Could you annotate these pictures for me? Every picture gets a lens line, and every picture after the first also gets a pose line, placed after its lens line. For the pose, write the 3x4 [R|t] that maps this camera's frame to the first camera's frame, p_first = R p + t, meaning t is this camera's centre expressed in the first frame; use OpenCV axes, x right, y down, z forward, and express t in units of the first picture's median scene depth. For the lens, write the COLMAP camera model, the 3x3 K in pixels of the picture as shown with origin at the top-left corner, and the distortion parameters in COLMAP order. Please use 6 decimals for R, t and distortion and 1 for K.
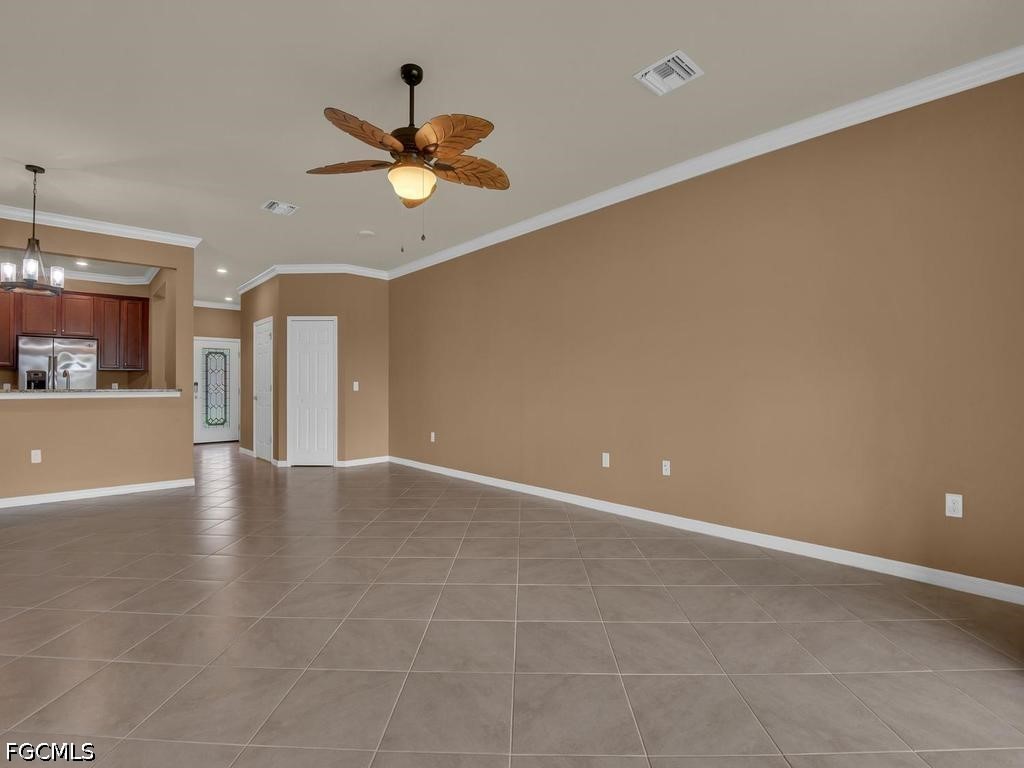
lens RADIAL K [[469.1, 0, 506.1], [0, 469.1, 383.4], [0, 0, 1]] dist [-0.005488, -0.006592]
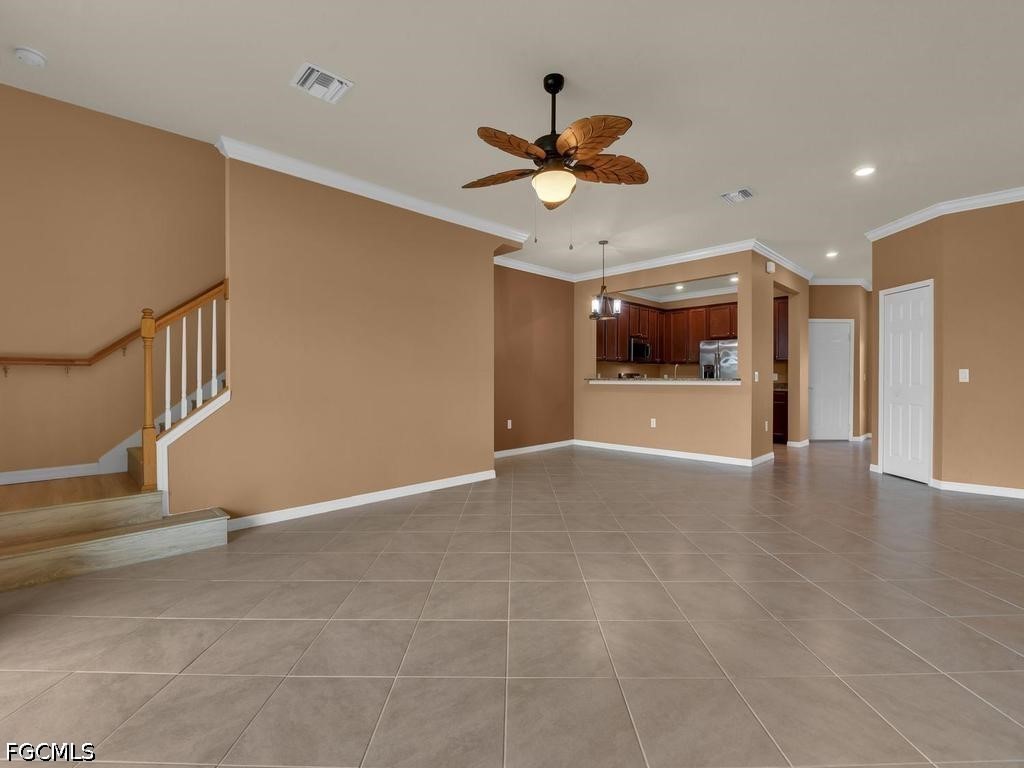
lens RADIAL K [[469.1, 0, 517.0], [0, 469.1, 382.9], [0, 0, 1]] dist [-0.005488, -0.006592]
pose [[0.041322, 0.014398, -0.999042, 0.328877], [0.009501, 0.999845, 0.014803, 0.000473], [0.999101, -0.010103, 0.041179, 0.329854]]
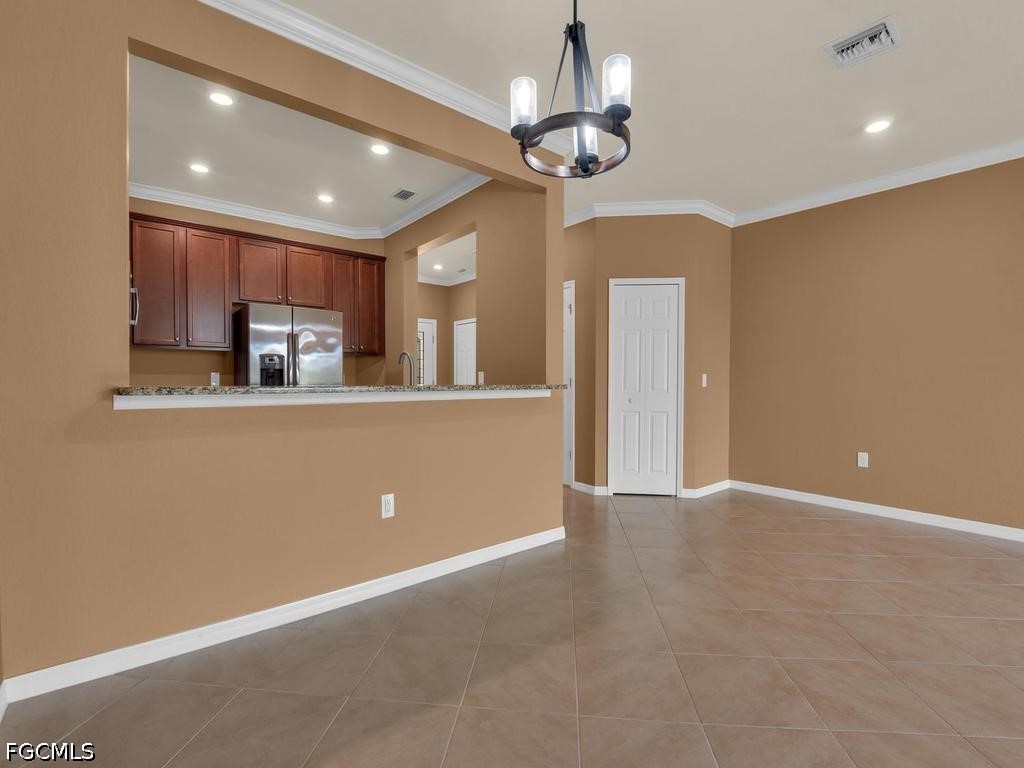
lens RADIAL K [[469.1, 0, 516.7], [0, 469.1, 384.8], [0, 0, 1]] dist [-0.005488, -0.006592]
pose [[0.997729, 0.008531, -0.066812, -0.558047], [-0.007011, 0.999712, 0.022944, -0.001352], [0.066989, -0.022423, 0.997502, 0.300857]]
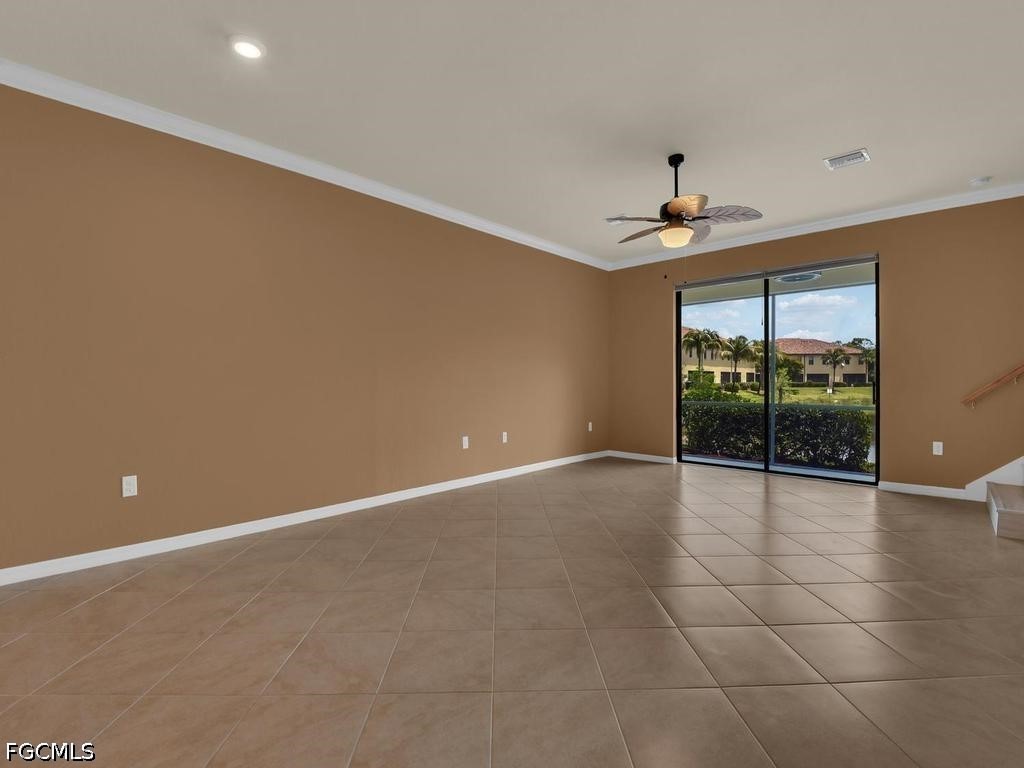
lens RADIAL K [[469.1, 0, 491.9], [0, 469.1, 388.8], [0, 0, 1]] dist [-0.005488, -0.006592]
pose [[-0.051398, -0.018689, 0.998503, -0.606724], [-0.009179, 0.999791, 0.018240, 0.003329], [-0.998636, -0.008228, -0.051559, 0.620263]]
